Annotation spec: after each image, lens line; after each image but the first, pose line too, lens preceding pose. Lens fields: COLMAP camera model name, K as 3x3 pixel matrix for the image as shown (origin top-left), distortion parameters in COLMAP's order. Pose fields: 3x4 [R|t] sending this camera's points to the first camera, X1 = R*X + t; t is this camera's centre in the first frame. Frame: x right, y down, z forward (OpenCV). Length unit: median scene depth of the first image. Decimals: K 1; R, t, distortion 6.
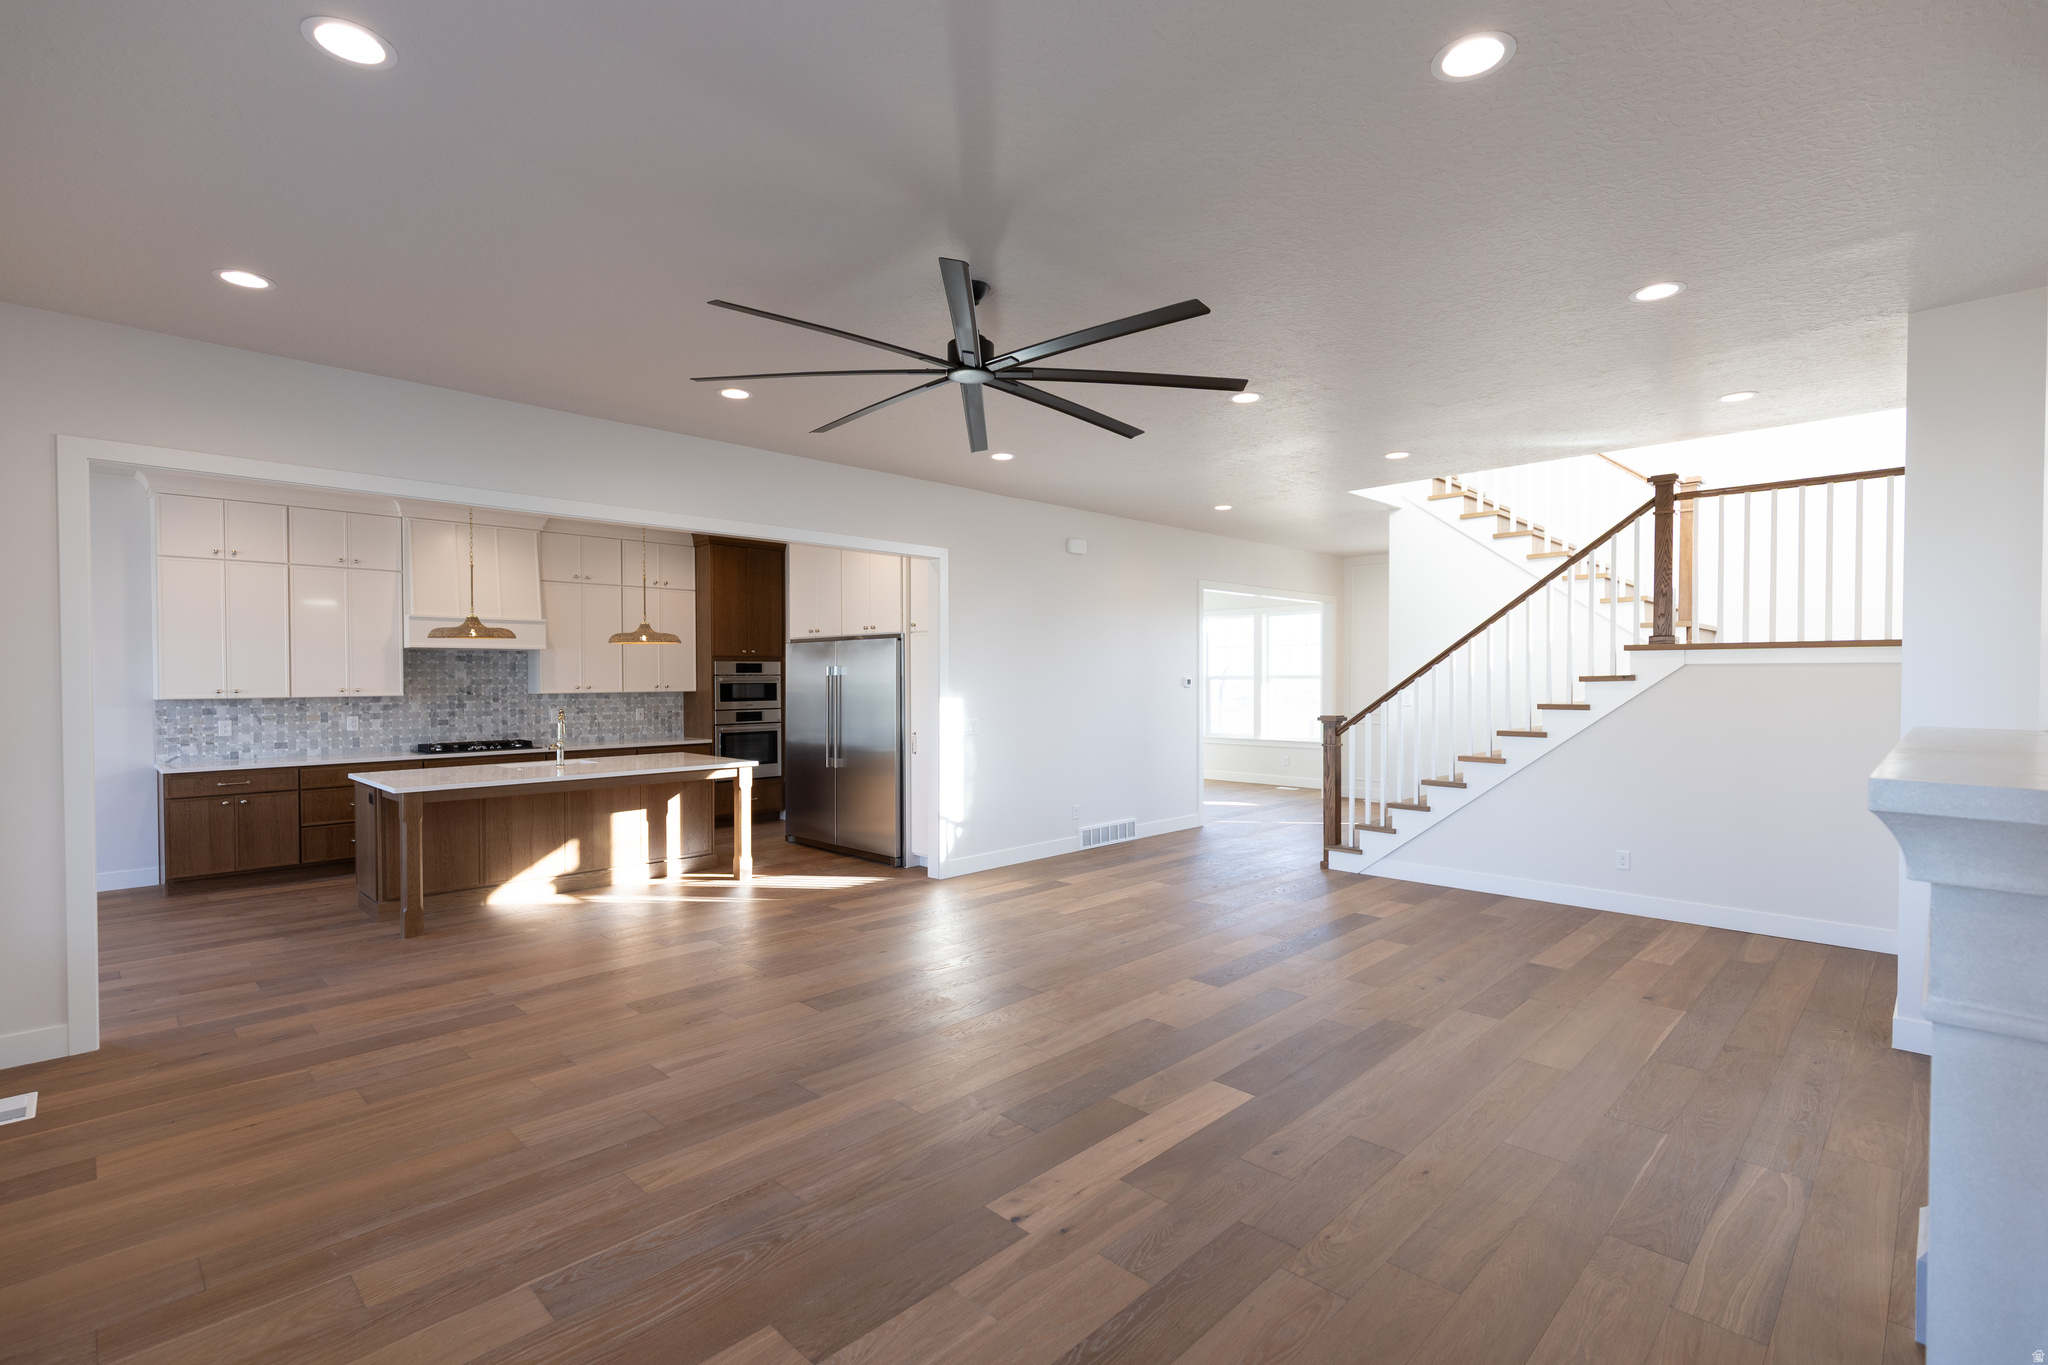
lens RADIAL K [[930.1, 0, 1003.2], [0, 930.1, 695.8], [0, 0, 1]] dist [0.007553, -0.000897]
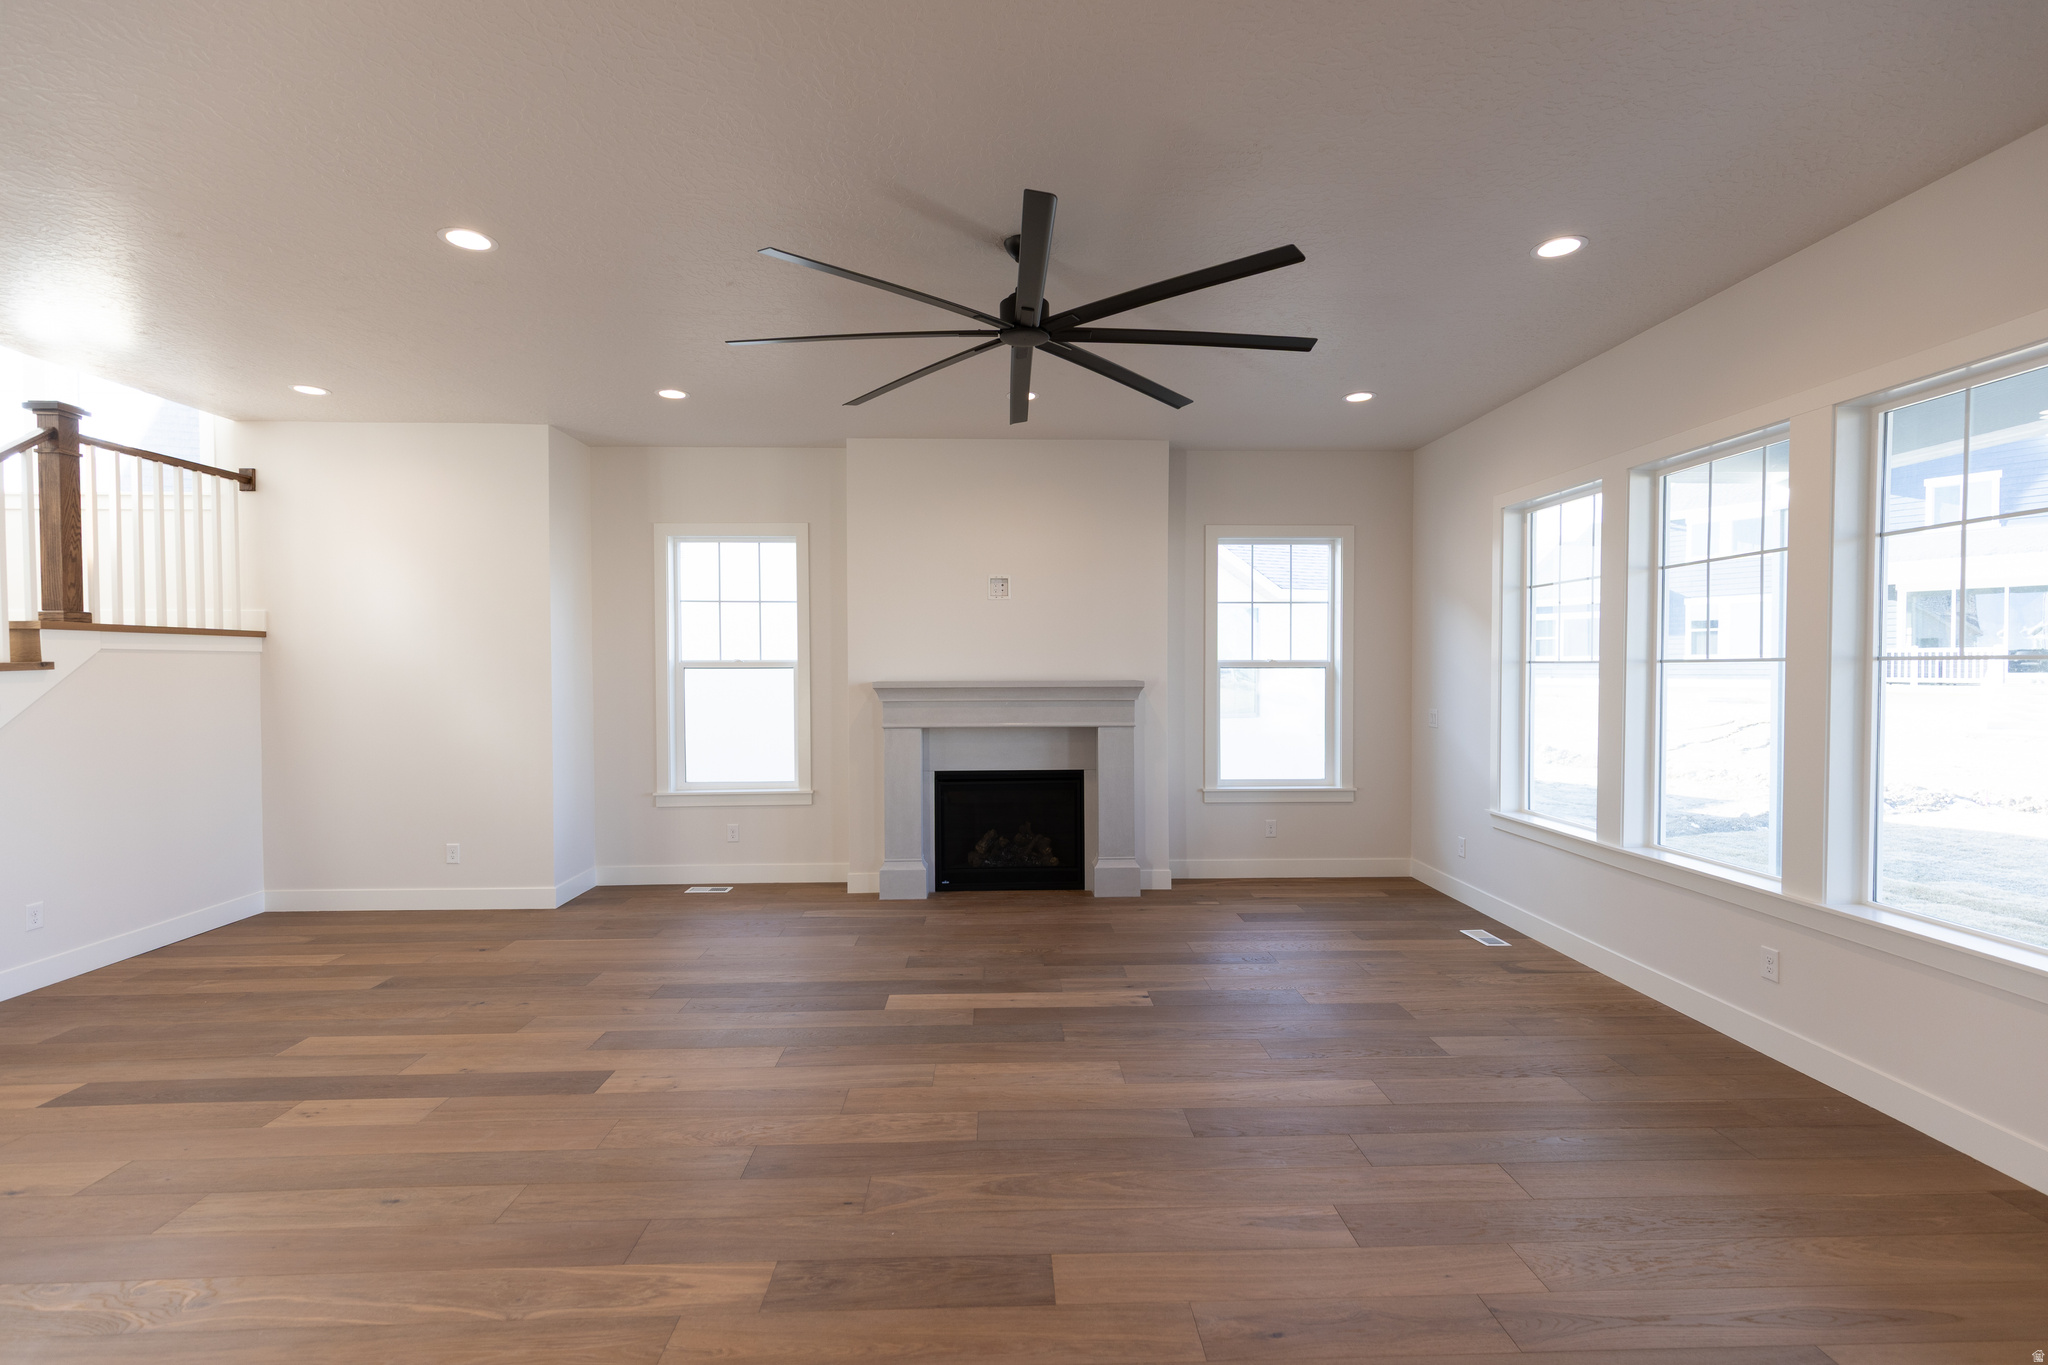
lens RADIAL K [[930.1, 0, 1041.5], [0, 930.1, 683.7], [0, 0, 1]] dist [0.007553, -0.000897]
pose [[-0.744028, -0.008696, 0.668092, -0.315885], [0.021161, 0.999107, 0.036570, -0.012046], [-0.667814, 0.041347, -0.743179, 0.790412]]
